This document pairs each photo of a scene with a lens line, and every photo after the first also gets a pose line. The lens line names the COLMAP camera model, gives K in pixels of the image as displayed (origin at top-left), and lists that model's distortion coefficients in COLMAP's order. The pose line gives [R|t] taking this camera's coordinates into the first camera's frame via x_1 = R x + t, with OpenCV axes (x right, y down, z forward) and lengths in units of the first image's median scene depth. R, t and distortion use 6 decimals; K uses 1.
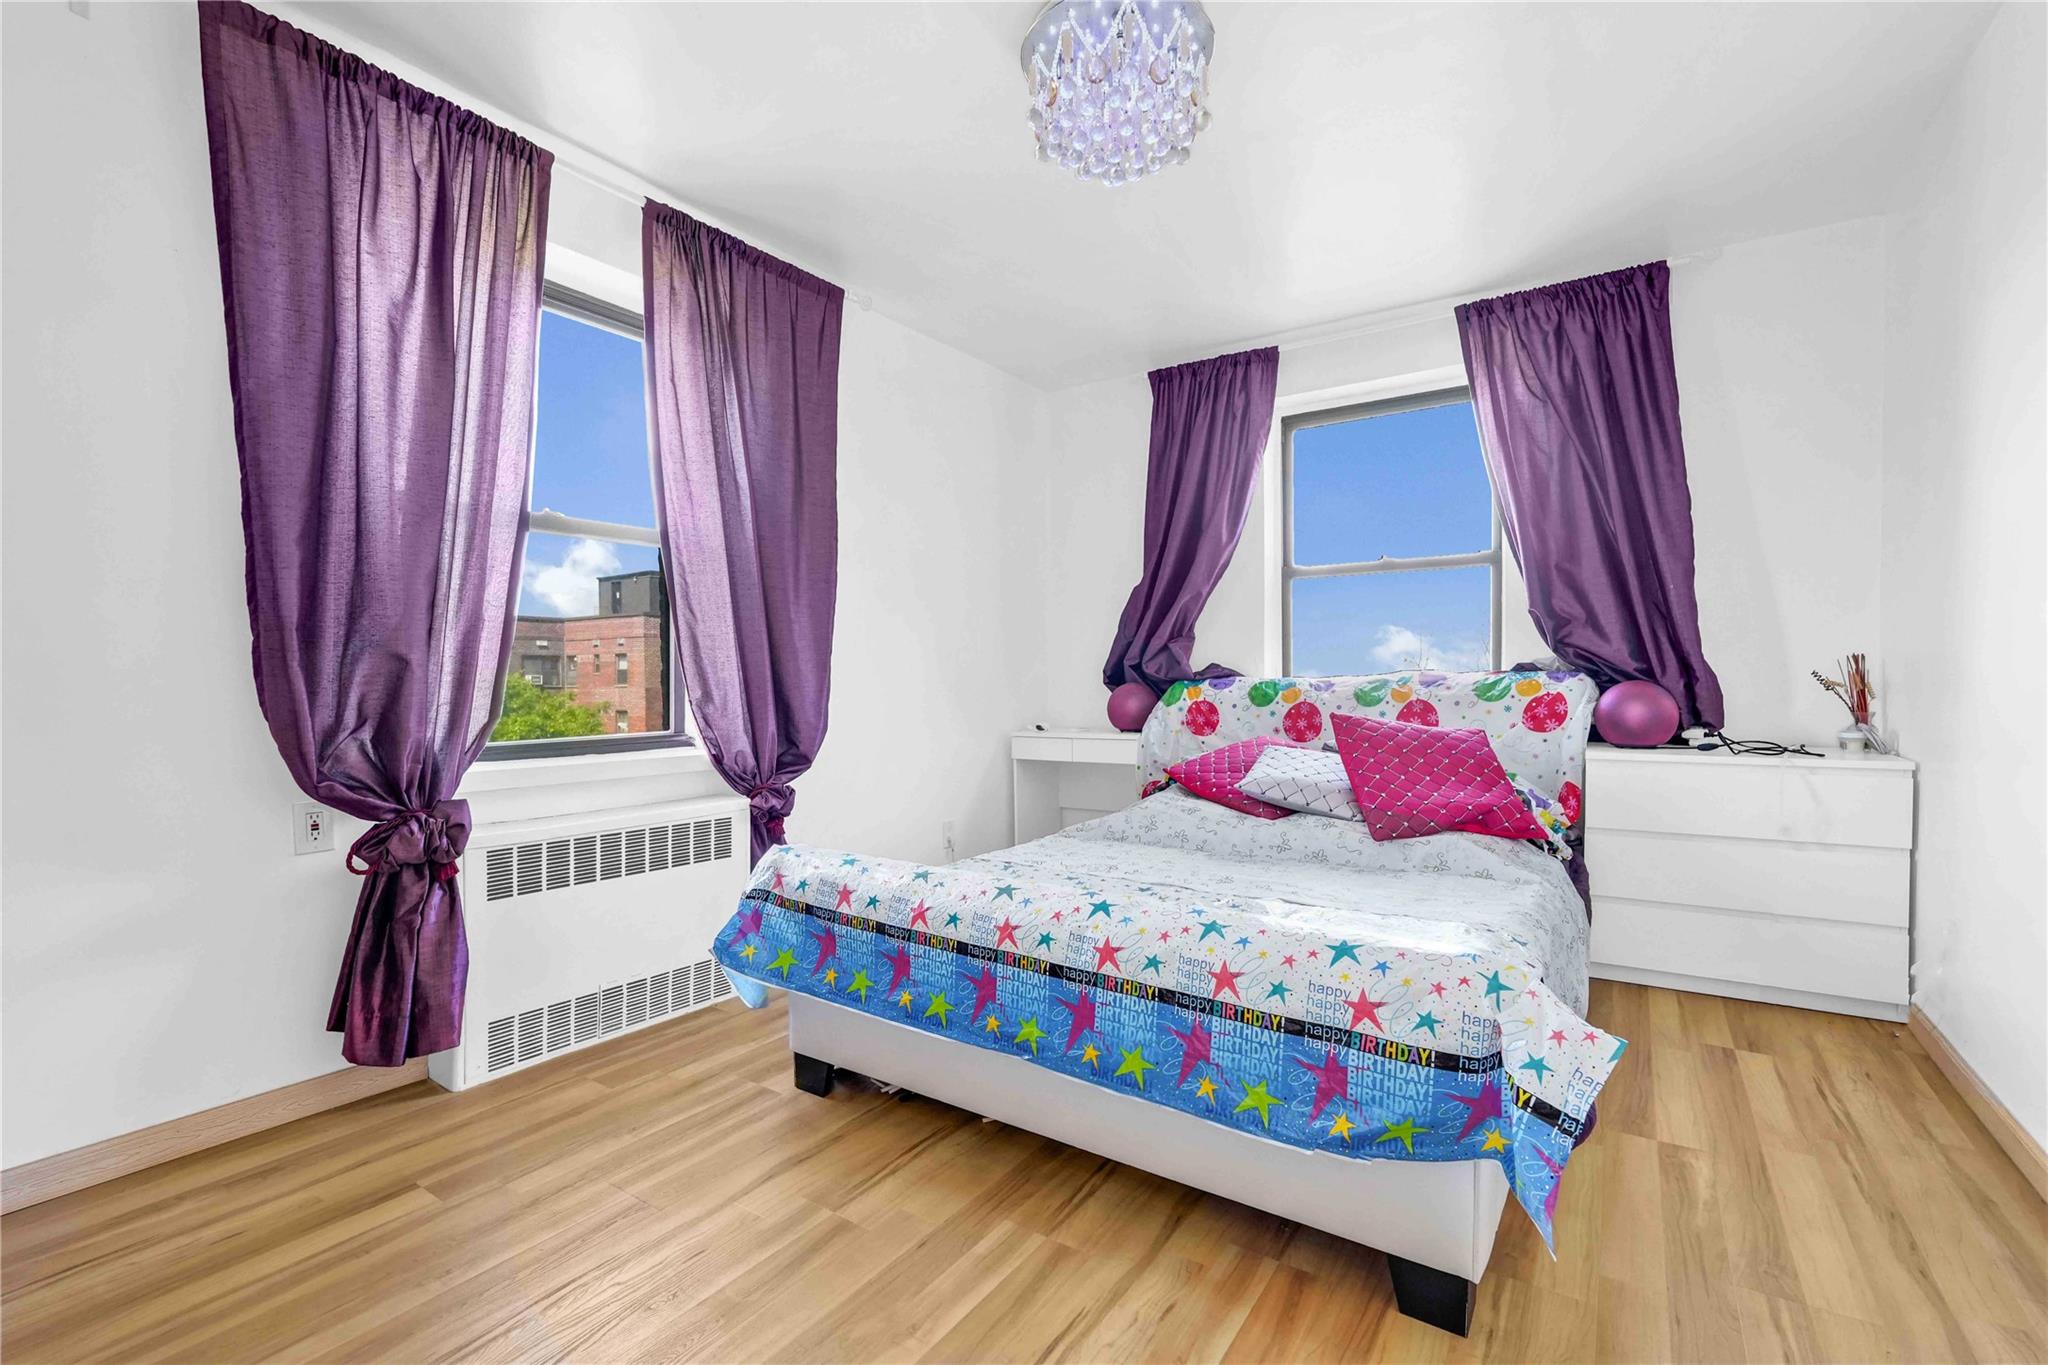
lens RADIAL K [[898.6, 0, 1019.2], [0, 898.6, 704.4], [0, 0, 1]] dist [-0.019214, 0.010675]
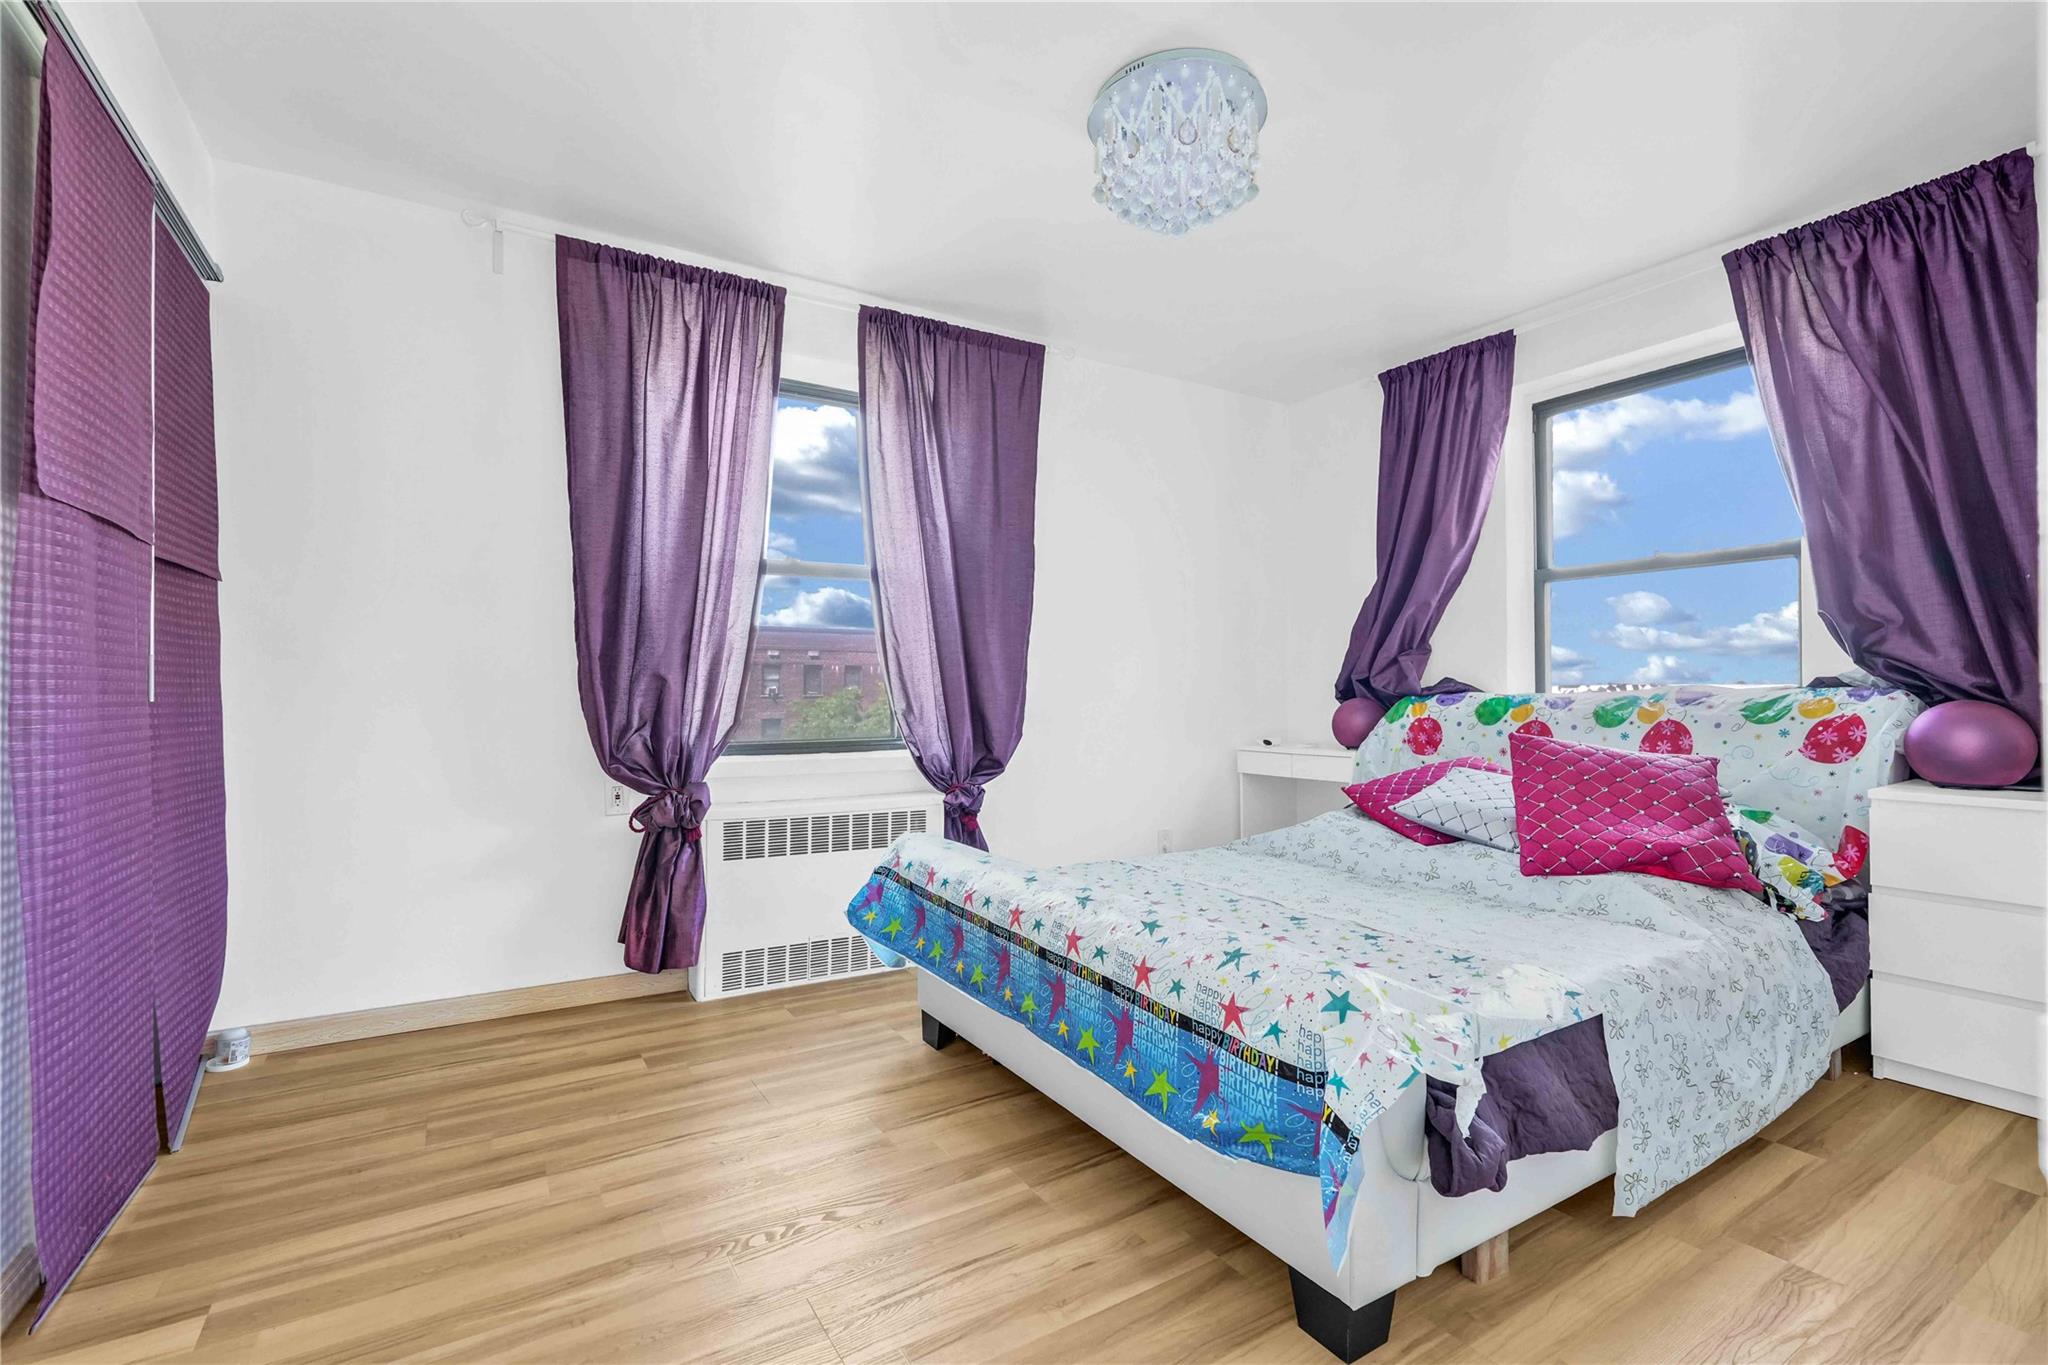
lens RADIAL K [[904.2, 0, 1024.4], [0, 904.2, 694.1], [0, 0, 1]] dist [-0.020096, 0.011052]
pose [[0.914769, 0.005188, -0.403944, 0.280376], [-0.014888, 0.999671, -0.020876, -0.004057], [0.403703, 0.025111, 0.914545, -0.037442]]
